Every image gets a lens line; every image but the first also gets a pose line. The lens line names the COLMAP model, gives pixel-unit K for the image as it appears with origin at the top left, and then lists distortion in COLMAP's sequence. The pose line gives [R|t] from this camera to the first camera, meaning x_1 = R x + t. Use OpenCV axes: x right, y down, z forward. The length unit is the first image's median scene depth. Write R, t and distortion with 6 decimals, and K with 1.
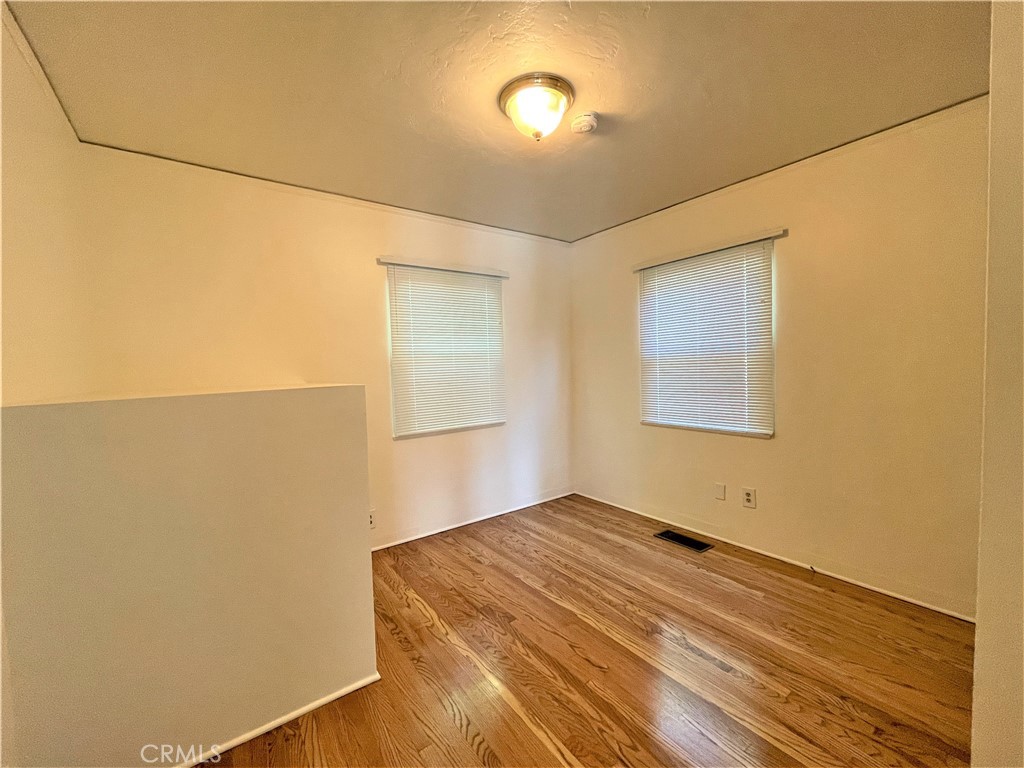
lens RADIAL K [[418.6, 0, 508.6], [0, 418.6, 387.3], [0, 0, 1]] dist [0.001751, -0.000143]
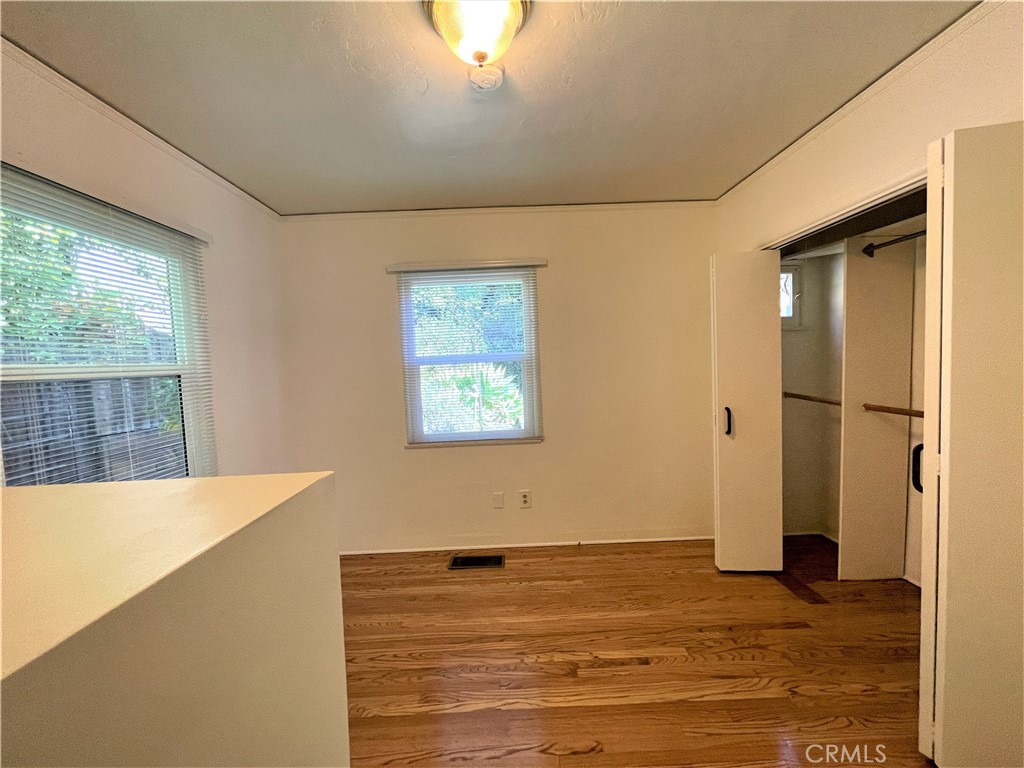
lens RADIAL K [[418.6, 0, 508.6], [0, 418.6, 387.3], [0, 0, 1]] dist [0.001751, -0.000143]
pose [[0.576873, -0.043993, 0.815648, -0.344750], [0.066009, 0.997794, 0.007132, -0.040189], [-0.814162, 0.049726, 0.578504, 0.410594]]
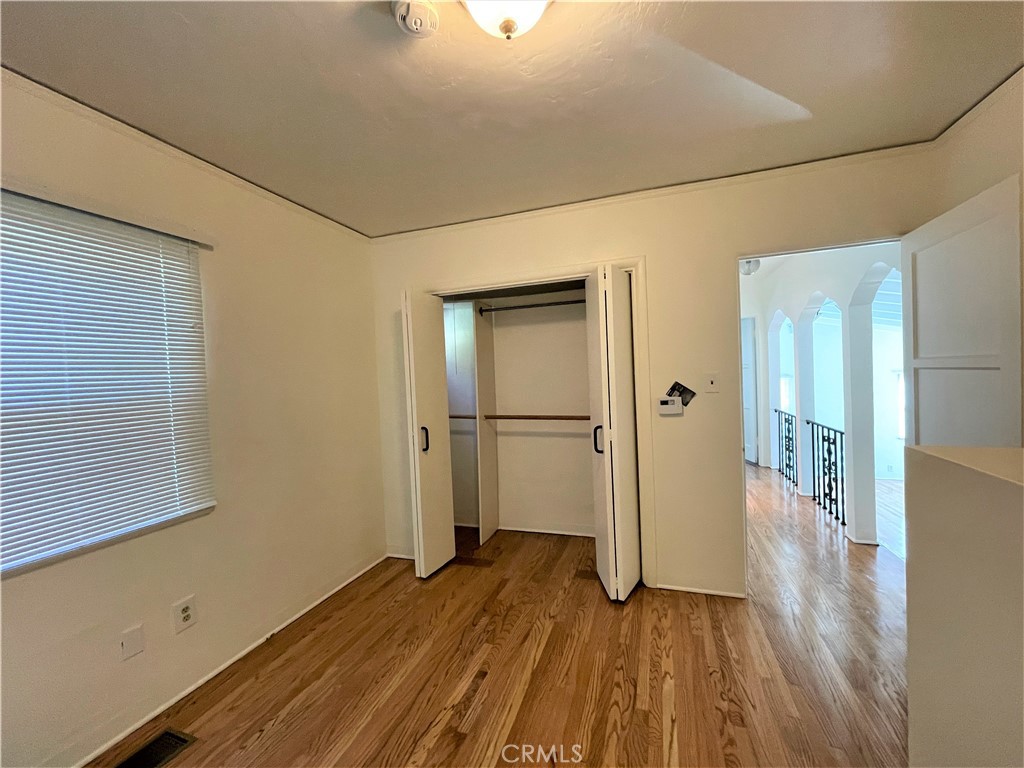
lens RADIAL K [[418.6, 0, 508.6], [0, 418.6, 387.3], [0, 0, 1]] dist [0.001751, -0.000143]
pose [[-0.569276, 0.028527, 0.821652, -0.291430], [0.097319, 0.994710, 0.032891, -0.070580], [-0.816367, 0.098687, -0.569040, 0.974332]]
